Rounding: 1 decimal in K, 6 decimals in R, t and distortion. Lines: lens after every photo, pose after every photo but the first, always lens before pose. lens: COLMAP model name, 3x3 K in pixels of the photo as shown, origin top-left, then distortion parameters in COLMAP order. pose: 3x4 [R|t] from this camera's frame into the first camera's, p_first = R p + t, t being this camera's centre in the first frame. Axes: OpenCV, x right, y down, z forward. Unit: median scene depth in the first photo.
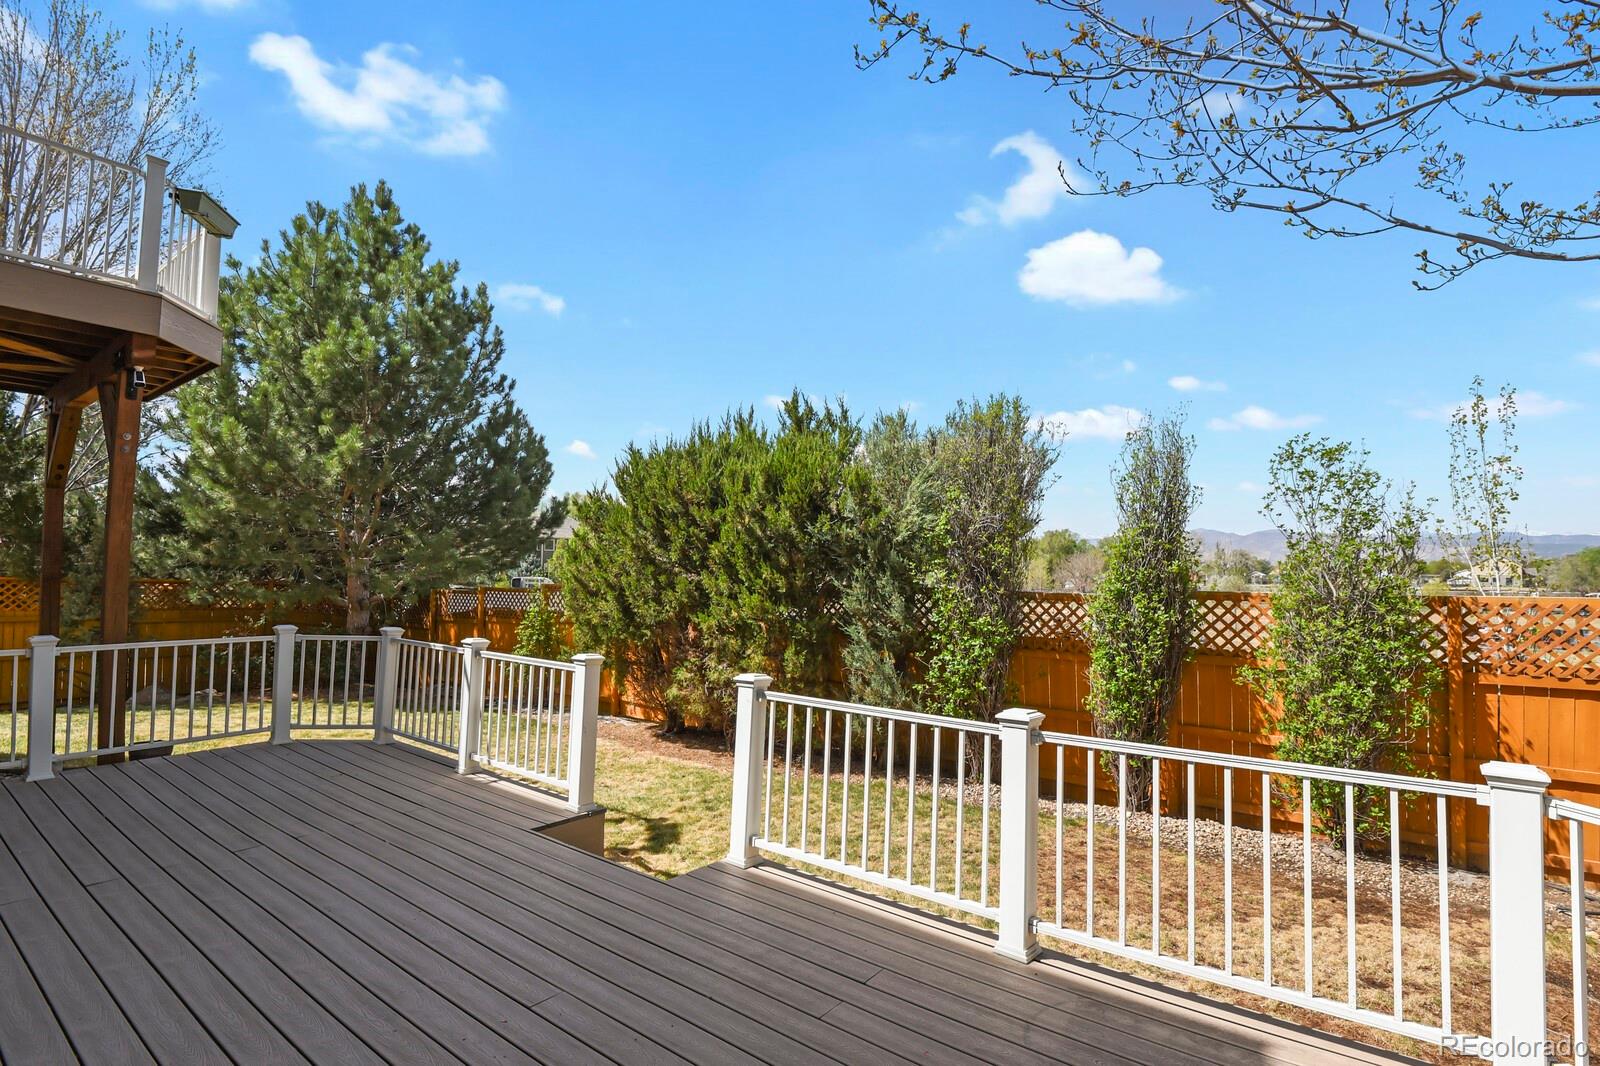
lens RADIAL K [[775.5, 0, 804.5], [0, 775.5, 538.0], [0, 0, 1]] dist [-0.008110, -0.002405]
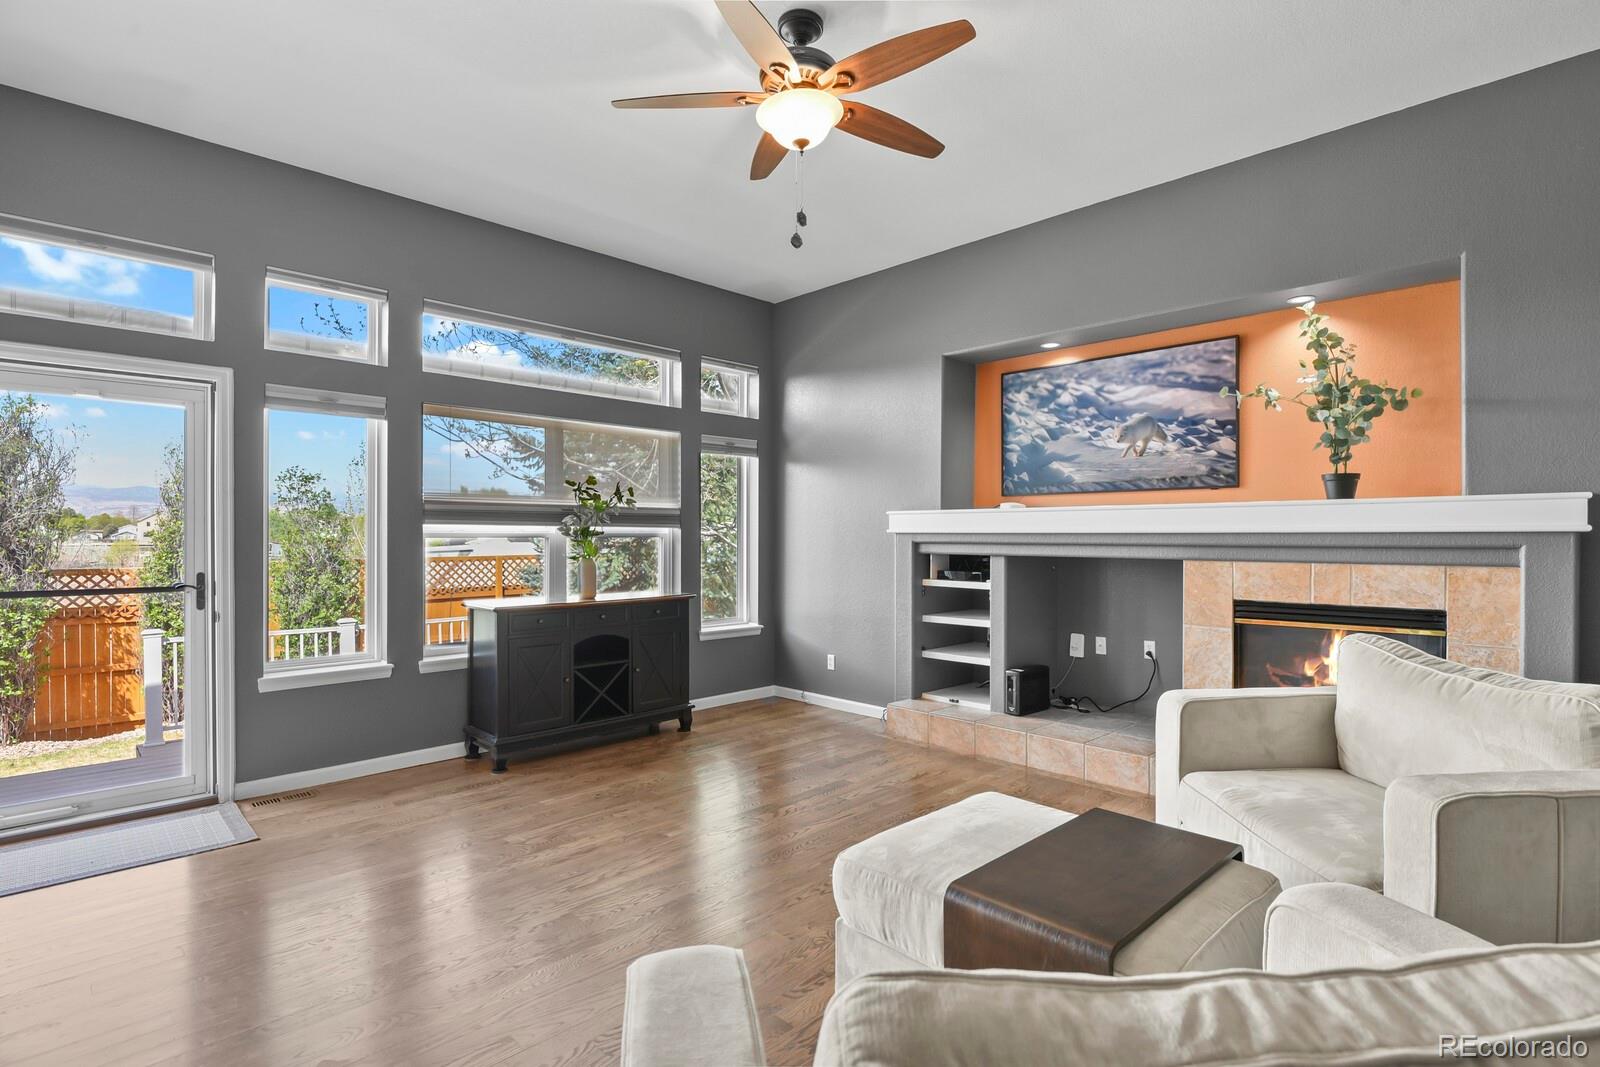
lens RADIAL K [[775.5, 0, 804.5], [0, 775.5, 538.5], [0, 0, 1]] dist [-0.008110, -0.002405]
pose [[0.127997, -0.017249, 0.991625, -0.696526], [-0.042812, 0.998821, 0.022900, -0.050645], [-0.990850, -0.045385, 0.127108, -0.251359]]
